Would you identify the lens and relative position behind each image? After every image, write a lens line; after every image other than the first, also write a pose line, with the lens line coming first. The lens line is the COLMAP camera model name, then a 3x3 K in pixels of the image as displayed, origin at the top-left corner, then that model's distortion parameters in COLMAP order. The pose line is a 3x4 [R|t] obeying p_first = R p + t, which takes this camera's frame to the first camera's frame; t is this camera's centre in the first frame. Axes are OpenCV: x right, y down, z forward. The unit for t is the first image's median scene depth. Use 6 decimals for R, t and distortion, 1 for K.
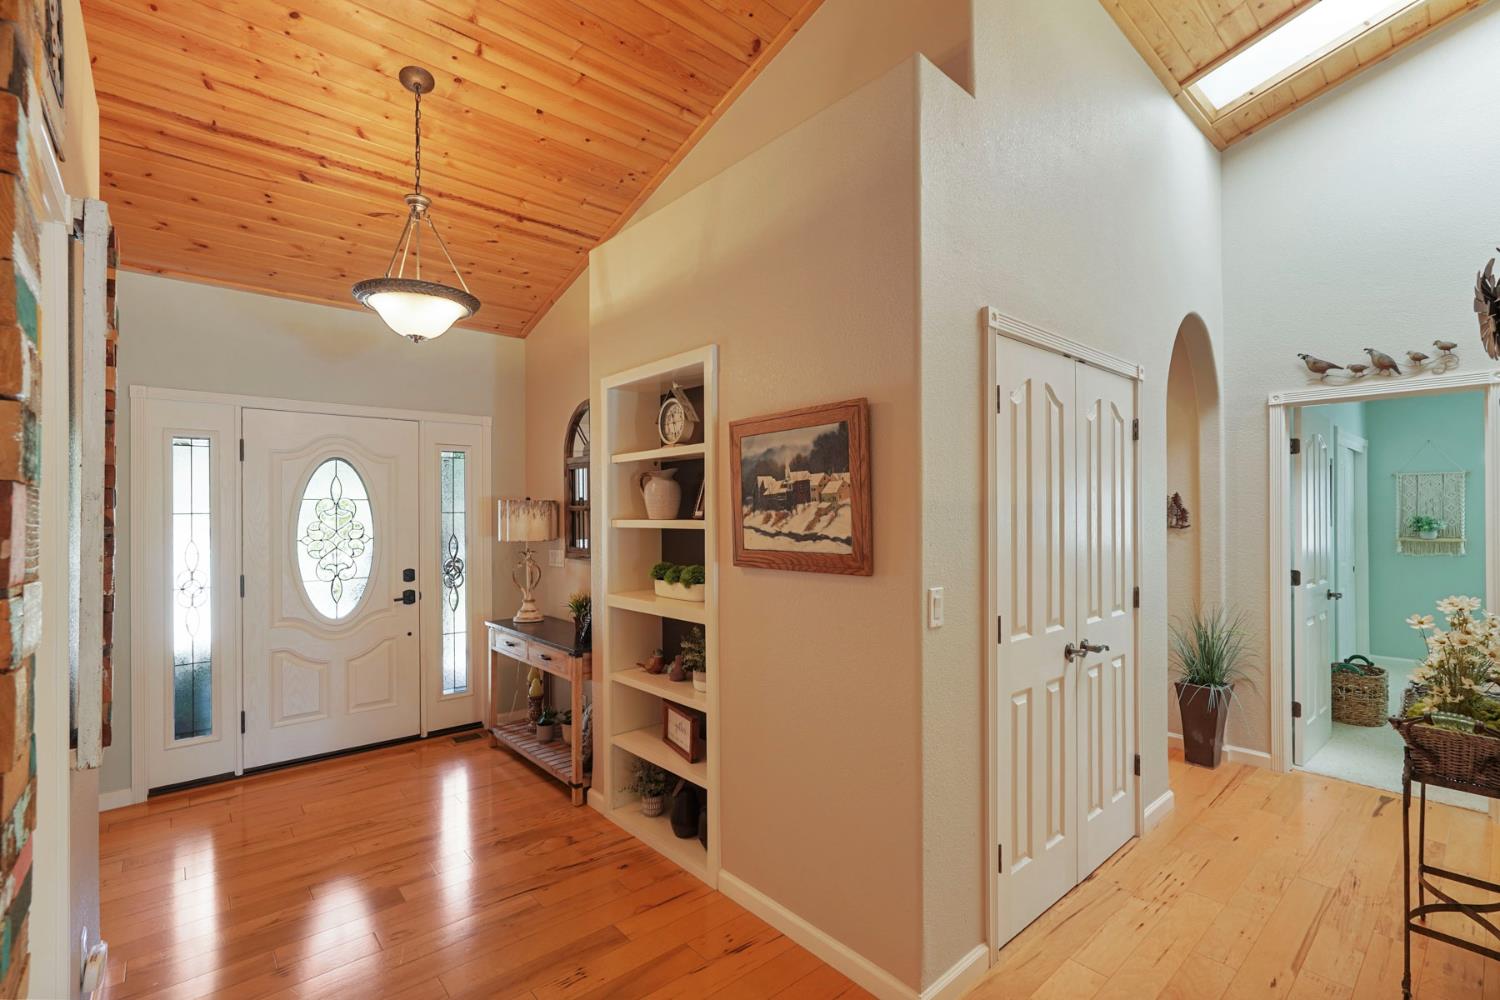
lens RADIAL K [[671.9, 0, 750.6], [0, 671.9, 507.0], [0, 0, 1]] dist [-0.009947, 0.005885]
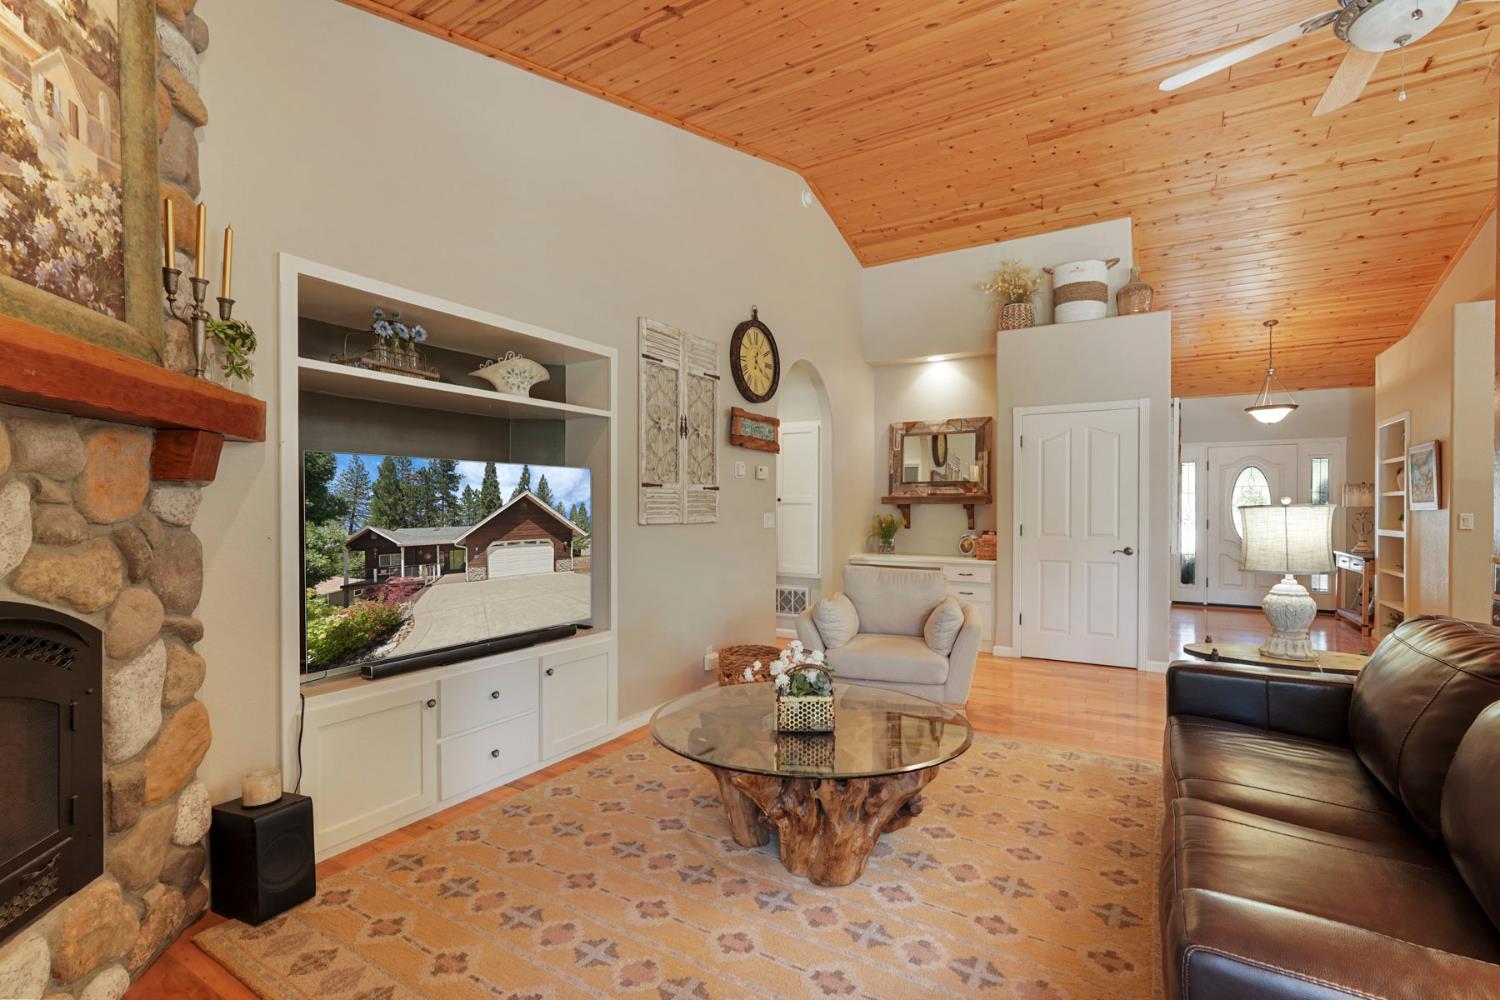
lens RADIAL K [[671.9, 0, 753.3], [0, 671.9, 519.7], [0, 0, 1]] dist [-0.009947, 0.005885]
pose [[0.300504, 0.023498, -0.953491, 1.007691], [0.004946, 0.999645, 0.026195, 0.034662], [0.953768, -0.012588, 0.300281, -1.234579]]
